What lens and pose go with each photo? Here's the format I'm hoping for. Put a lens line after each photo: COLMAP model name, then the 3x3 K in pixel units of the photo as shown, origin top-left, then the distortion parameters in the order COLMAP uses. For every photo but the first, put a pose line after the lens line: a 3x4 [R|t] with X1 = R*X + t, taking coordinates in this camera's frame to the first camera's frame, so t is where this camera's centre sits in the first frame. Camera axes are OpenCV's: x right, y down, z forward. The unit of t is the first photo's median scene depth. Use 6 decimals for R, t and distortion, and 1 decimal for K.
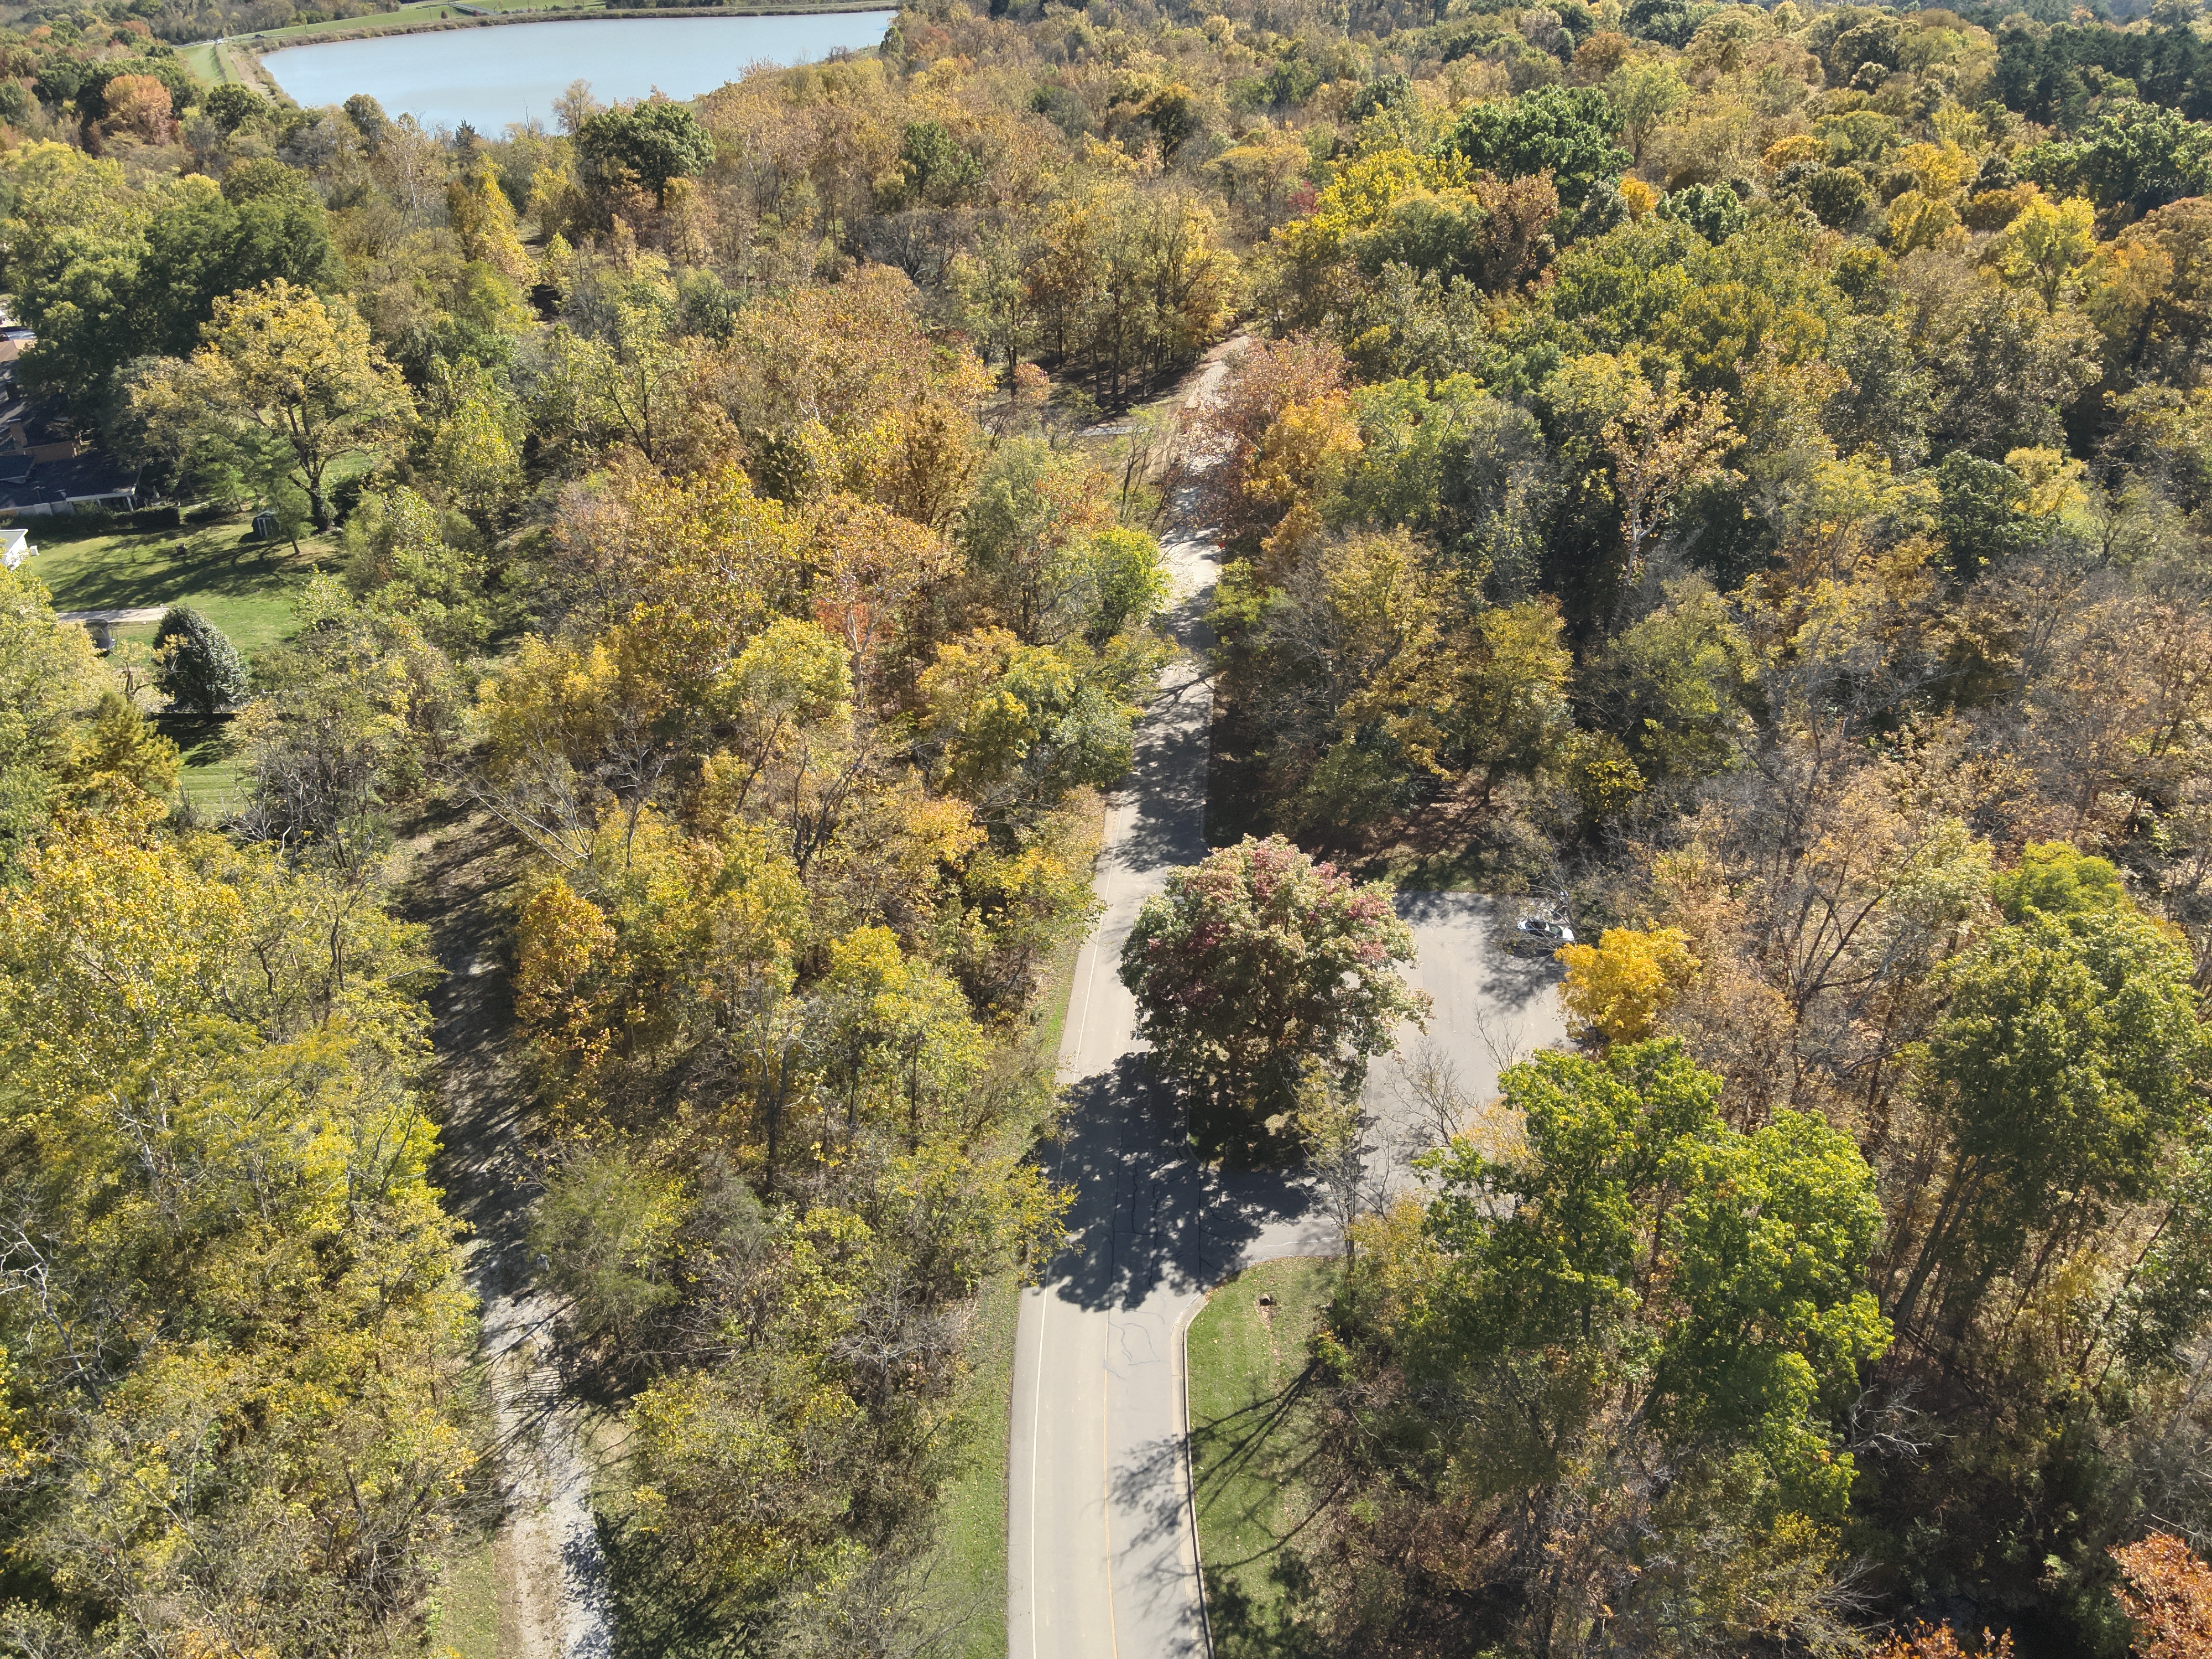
lens RADIAL K [[1644.5, 0, 1085.3], [0, 1644.5, 858.5], [0, 0, 1]] dist [0.126819, -0.252594]
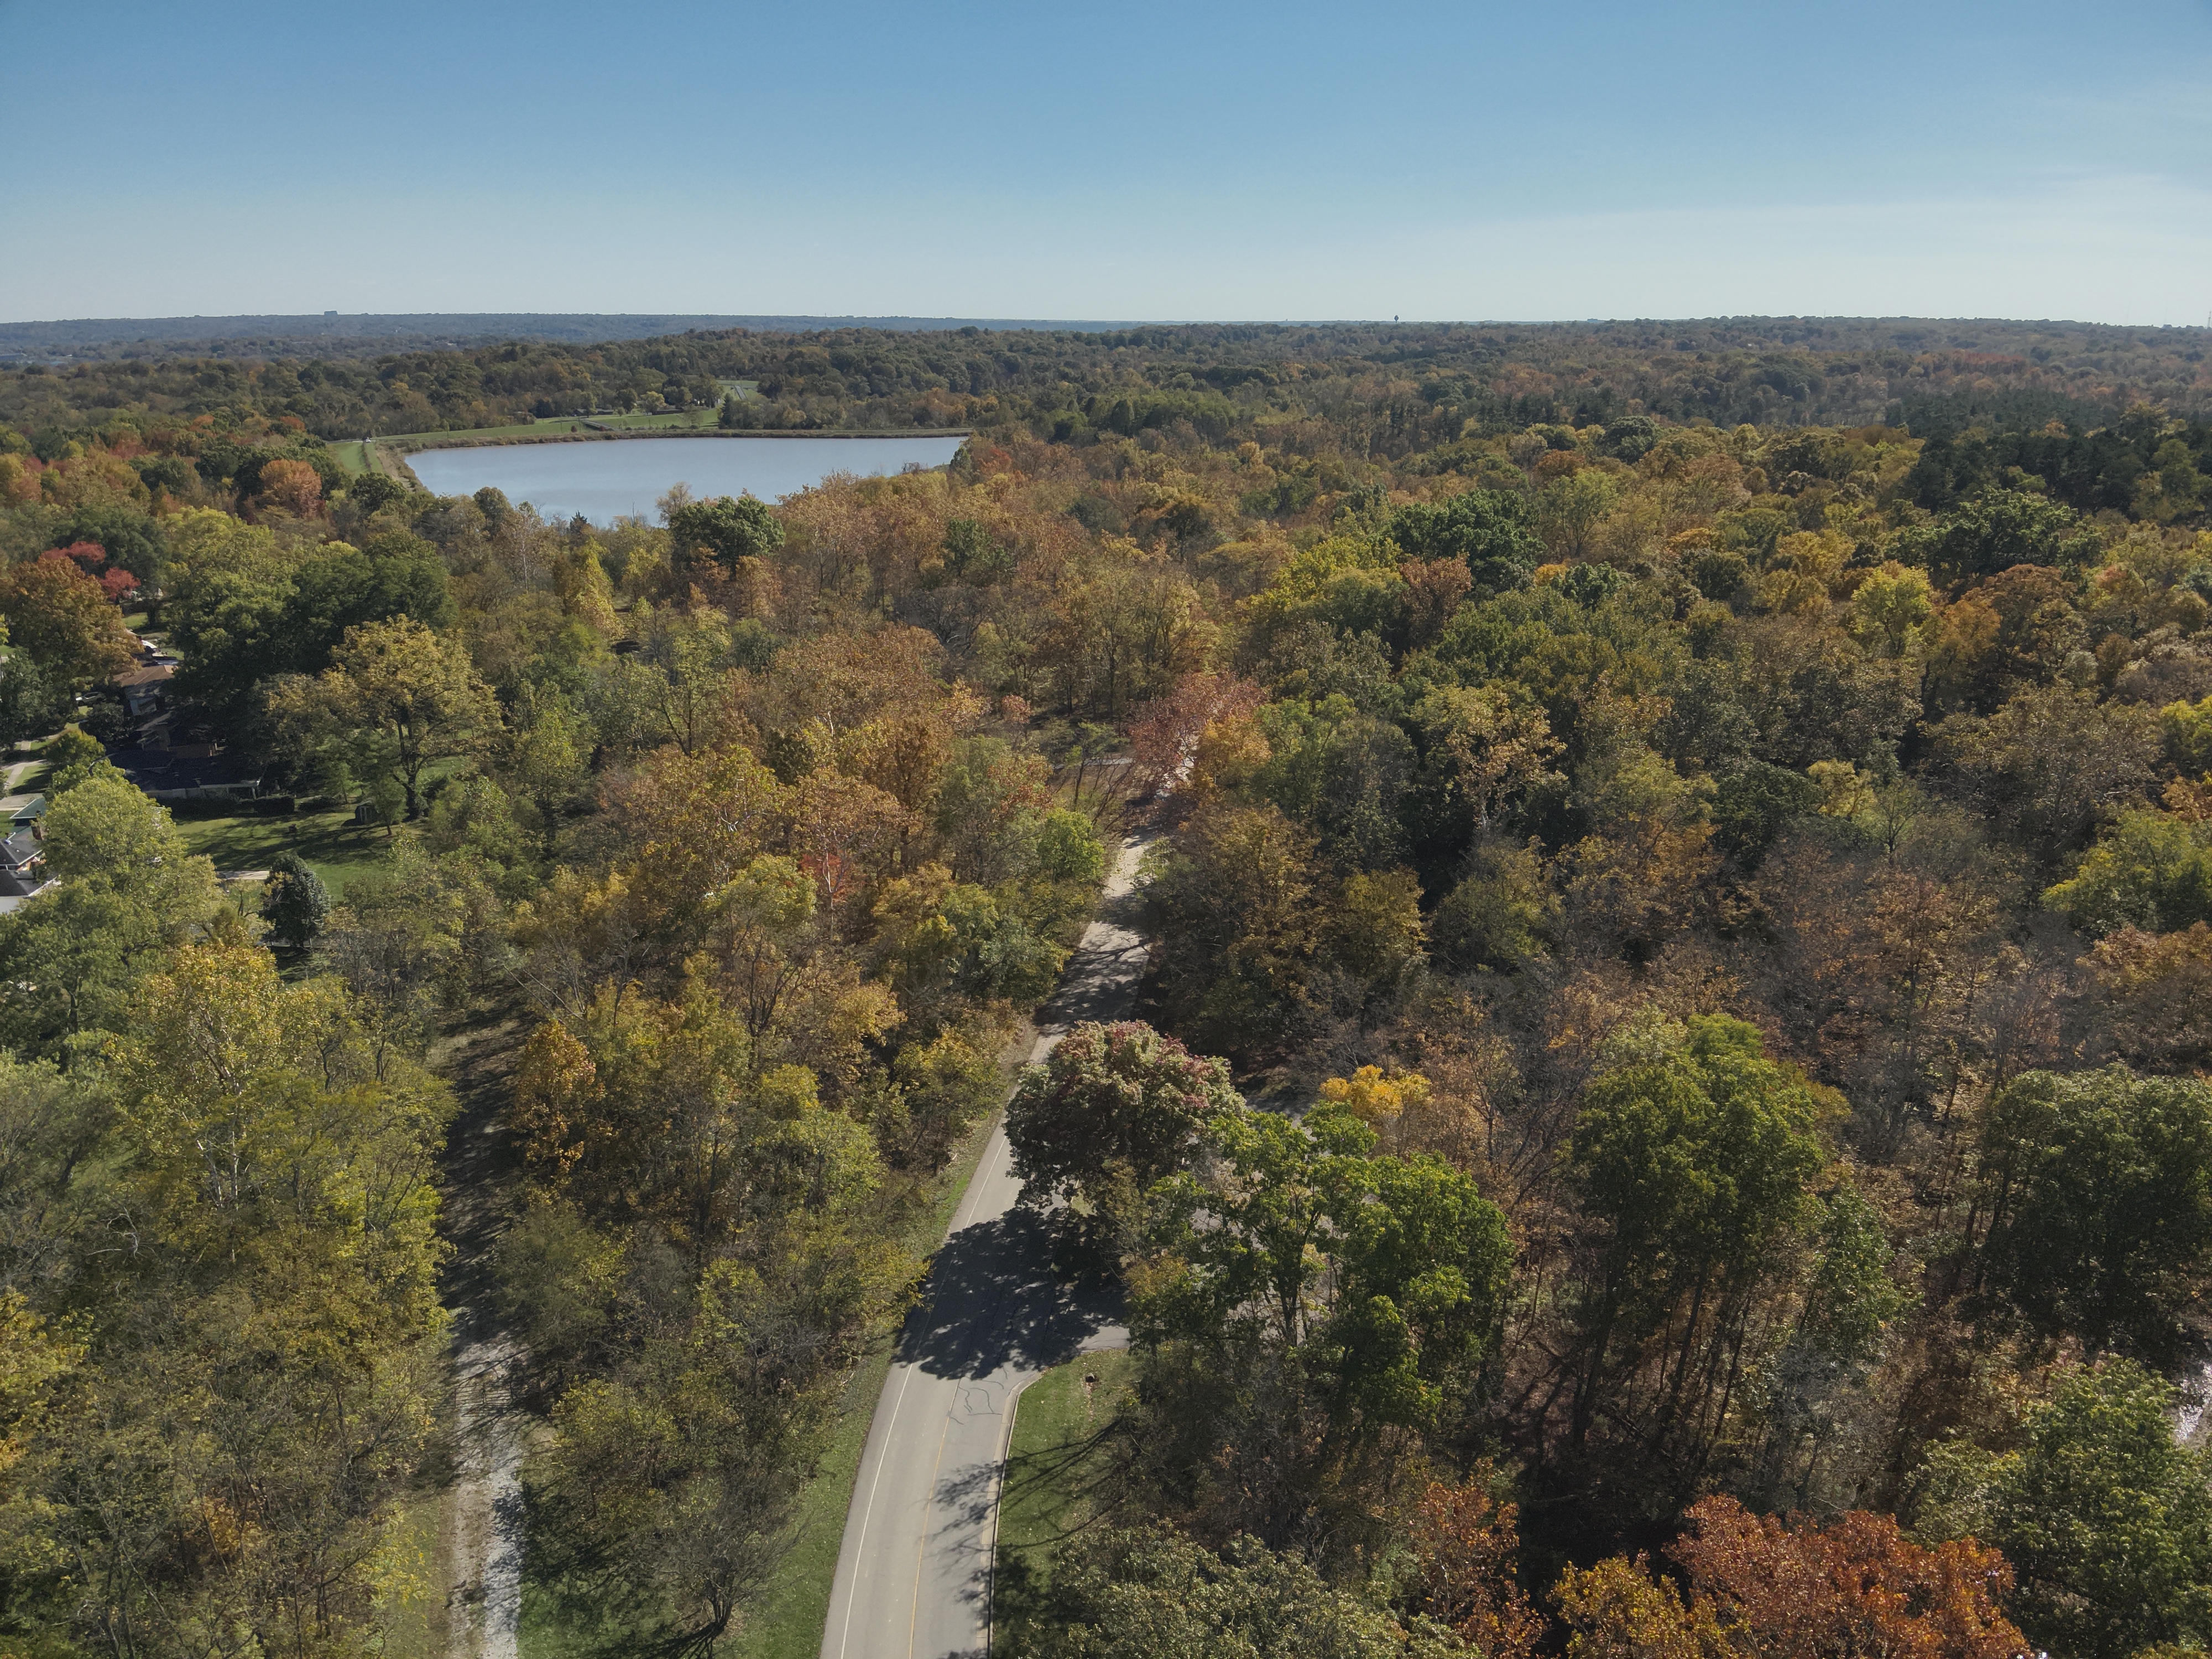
lens RADIAL K [[1766.1, 0, 1109.7], [0, 1766.1, 894.4], [0, 0, 1]] dist [0.152428, -0.350216]
pose [[0.998230, 0.024856, -0.054022, 0.114388], [-0.036350, 0.974022, -0.223516, 0.132056], [0.047063, 0.225084, 0.973202, -0.216973]]
